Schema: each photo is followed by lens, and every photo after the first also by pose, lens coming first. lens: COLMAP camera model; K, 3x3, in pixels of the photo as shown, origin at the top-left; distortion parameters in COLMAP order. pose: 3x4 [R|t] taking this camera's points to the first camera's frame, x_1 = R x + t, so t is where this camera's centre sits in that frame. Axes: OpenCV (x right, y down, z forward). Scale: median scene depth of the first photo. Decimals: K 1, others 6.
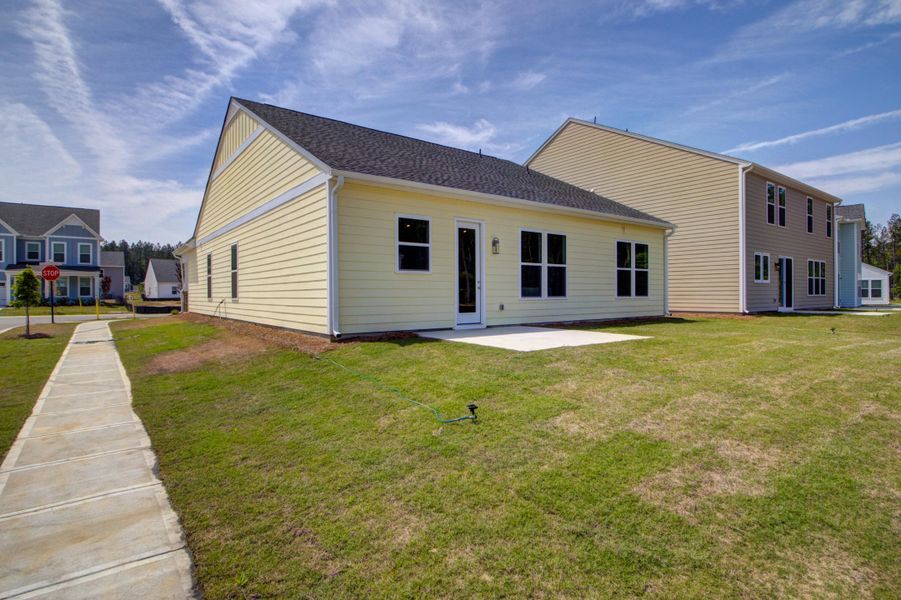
lens RADIAL K [[429.4, 0, 452.2], [0, 429.4, 299.0], [0, 0, 1]] dist [-0.001459, 0.001070]
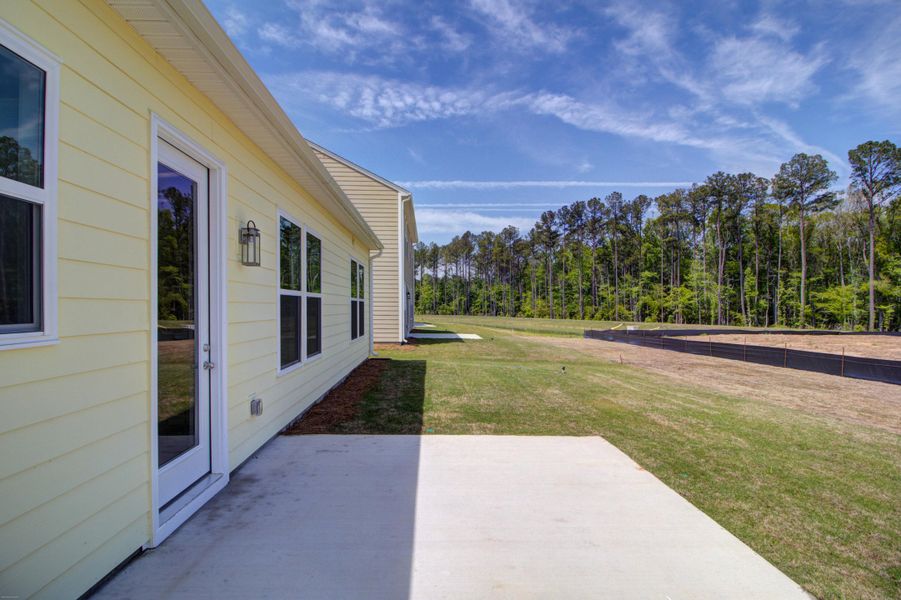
lens RADIAL K [[391.0, 0, 450.5], [0, 391.0, 300.0], [0, 0, 1]] dist [-0.000583, 0.000127]
pose [[0.429442, 0.013035, 0.903000, -0.095582], [0.003440, 0.999865, -0.016070, -0.053248], [-0.903088, 0.010007, 0.429340, 0.539222]]
